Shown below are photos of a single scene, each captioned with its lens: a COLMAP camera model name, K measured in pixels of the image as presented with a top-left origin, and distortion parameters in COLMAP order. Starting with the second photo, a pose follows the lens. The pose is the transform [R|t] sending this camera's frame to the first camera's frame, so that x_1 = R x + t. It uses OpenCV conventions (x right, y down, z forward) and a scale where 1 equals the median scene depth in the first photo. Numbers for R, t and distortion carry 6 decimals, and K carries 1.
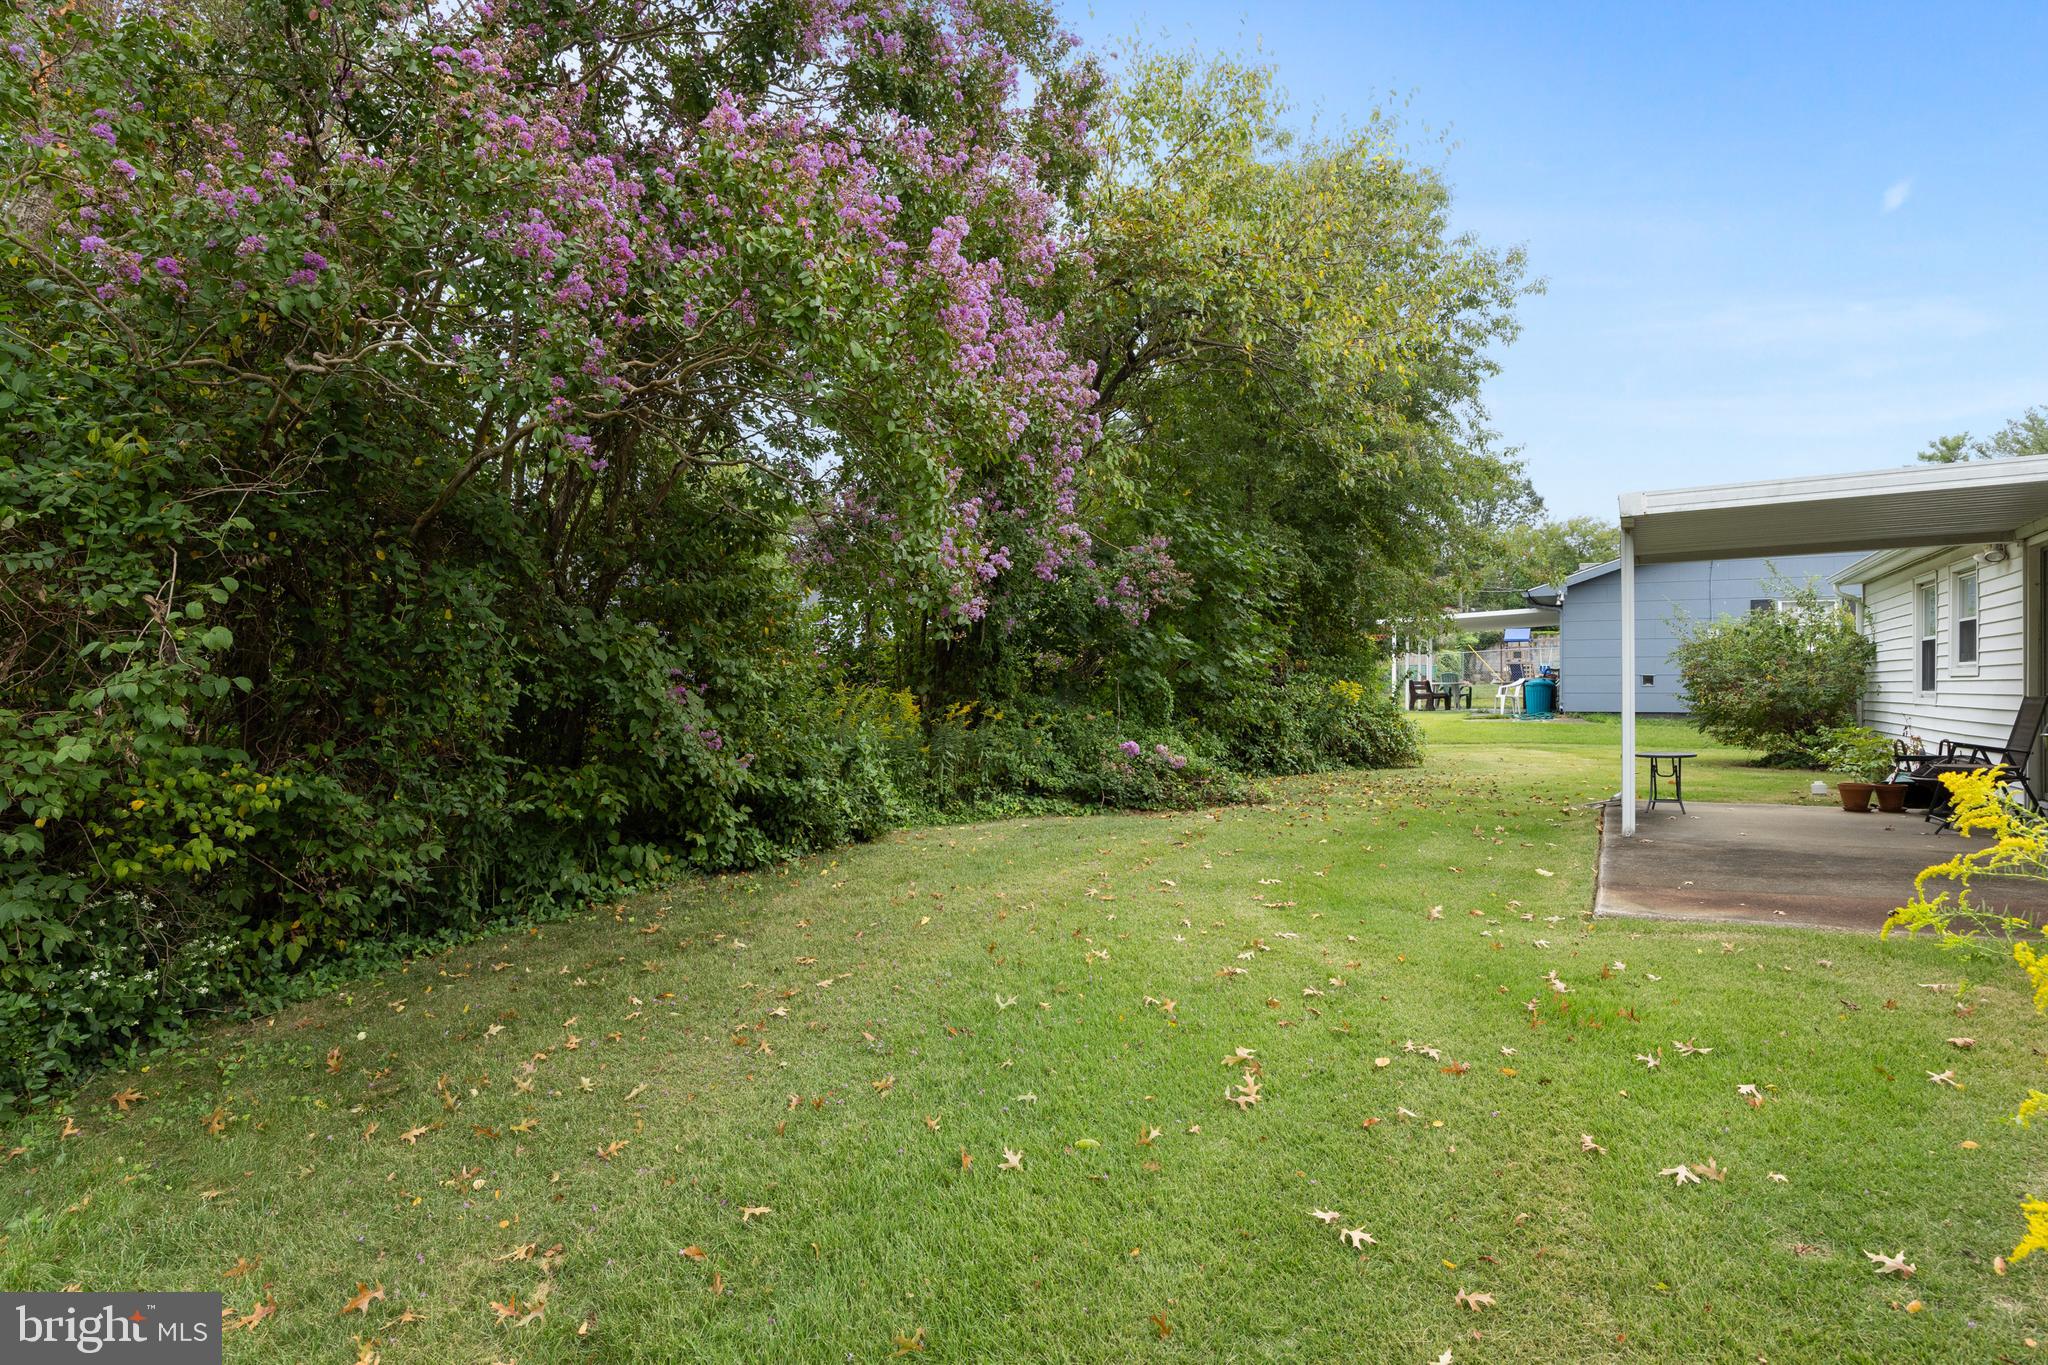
lens RADIAL K [[1165.1, 0, 1017.1], [0, 1165.1, 680.1], [0, 0, 1]] dist [0.001694, -0.000127]
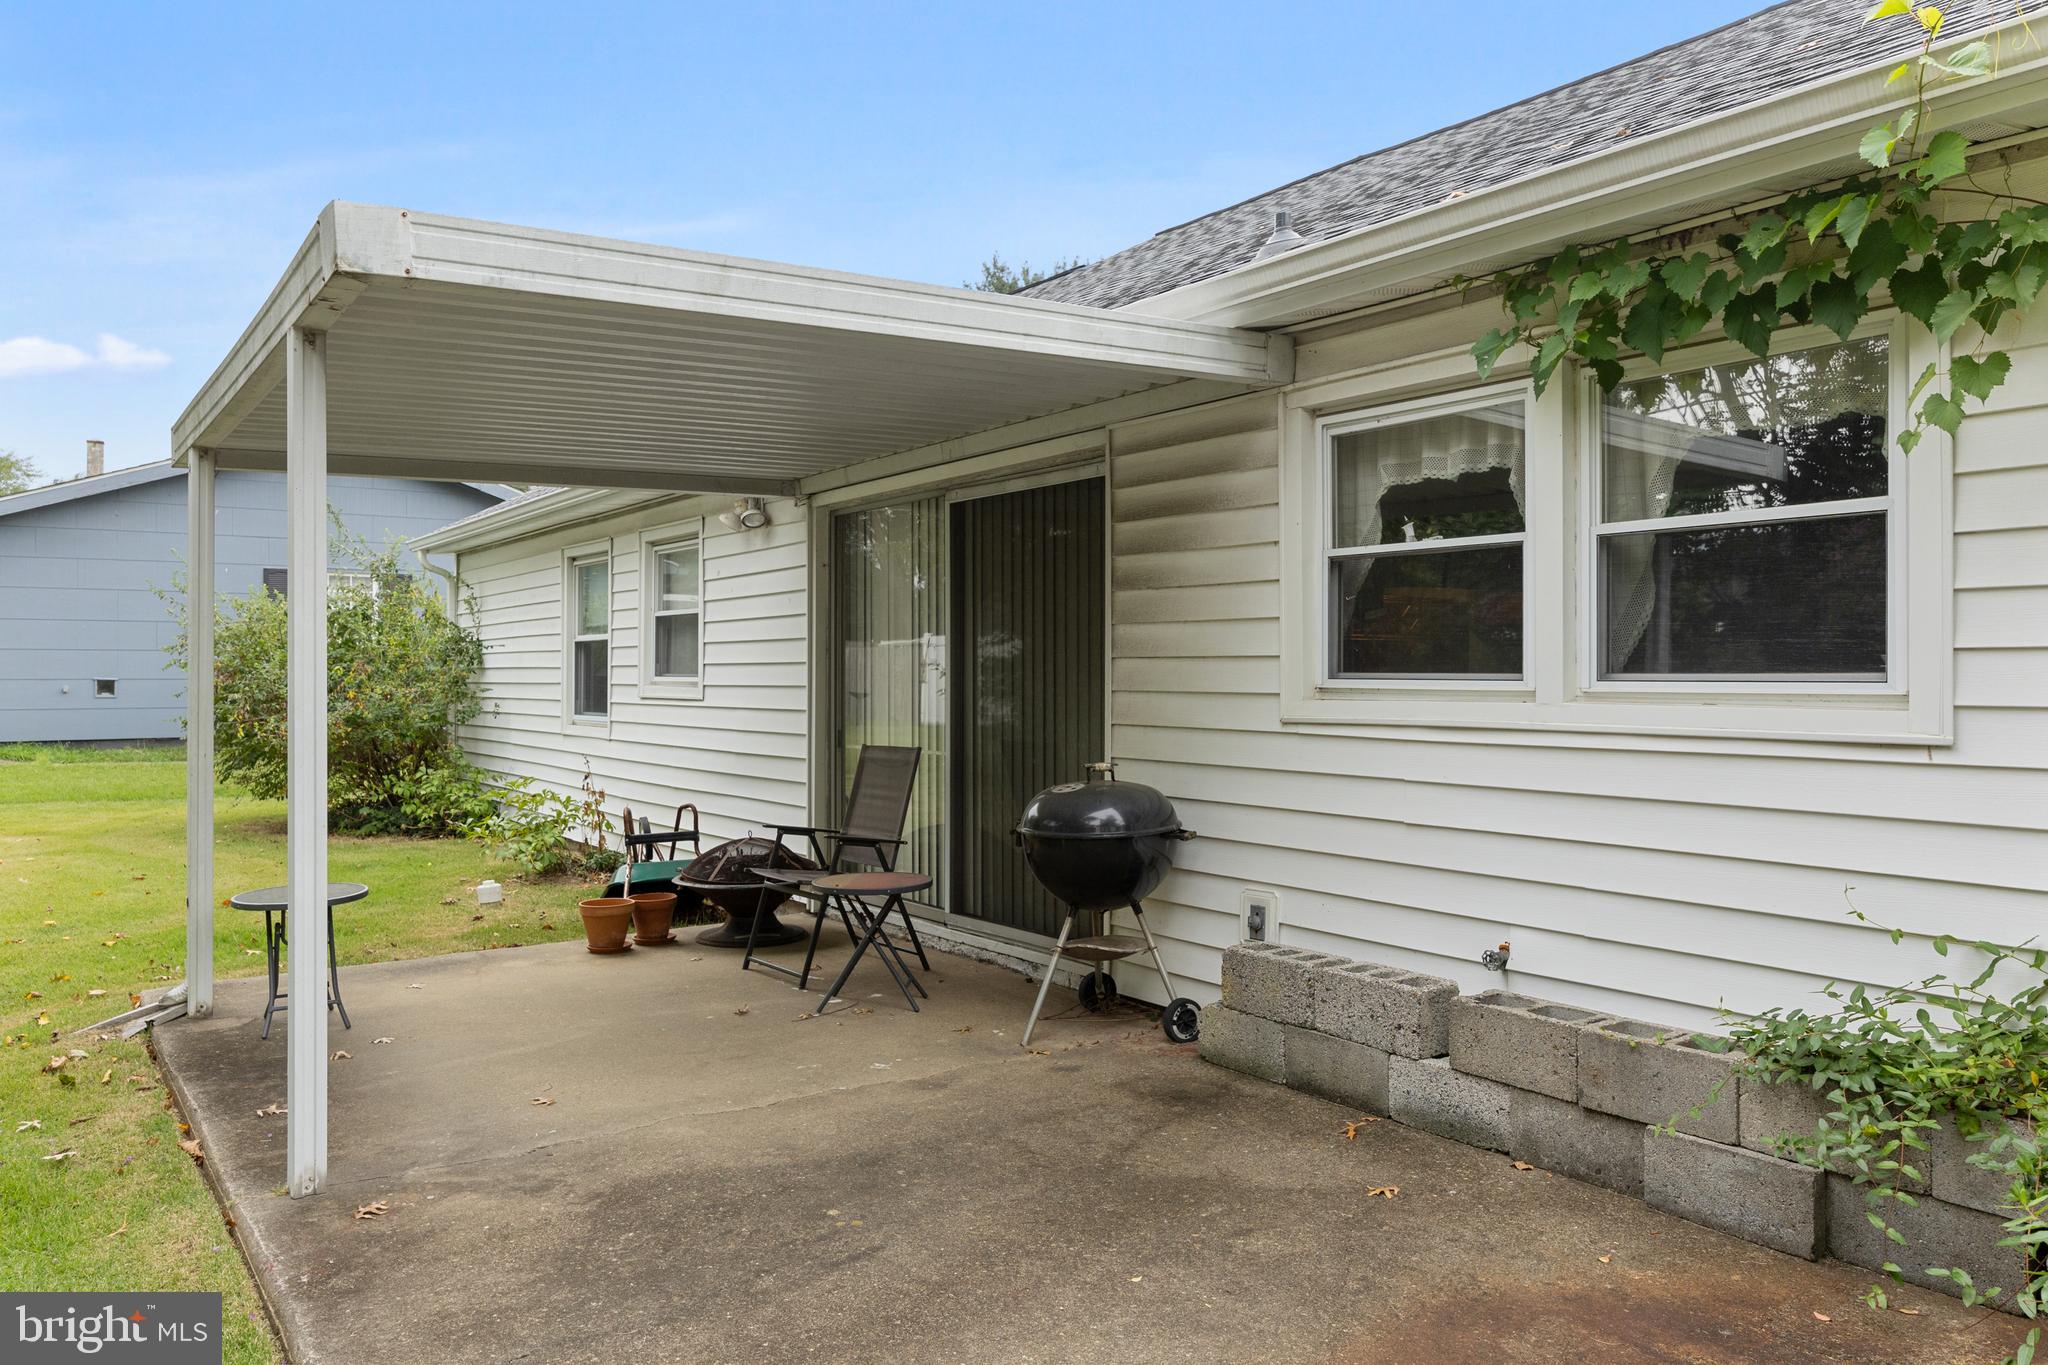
lens RADIAL K [[1498.0, 0, 1024.0], [0, 1498.0, 682.5], [0, 0, 1]] dist [0.004862, 0.003255]
pose [[0.476158, -0.003151, 0.879354, 0.145962], [-0.003007, 0.999982, 0.005212, -0.016390], [-0.879355, -0.005126, 0.476140, 0.385896]]
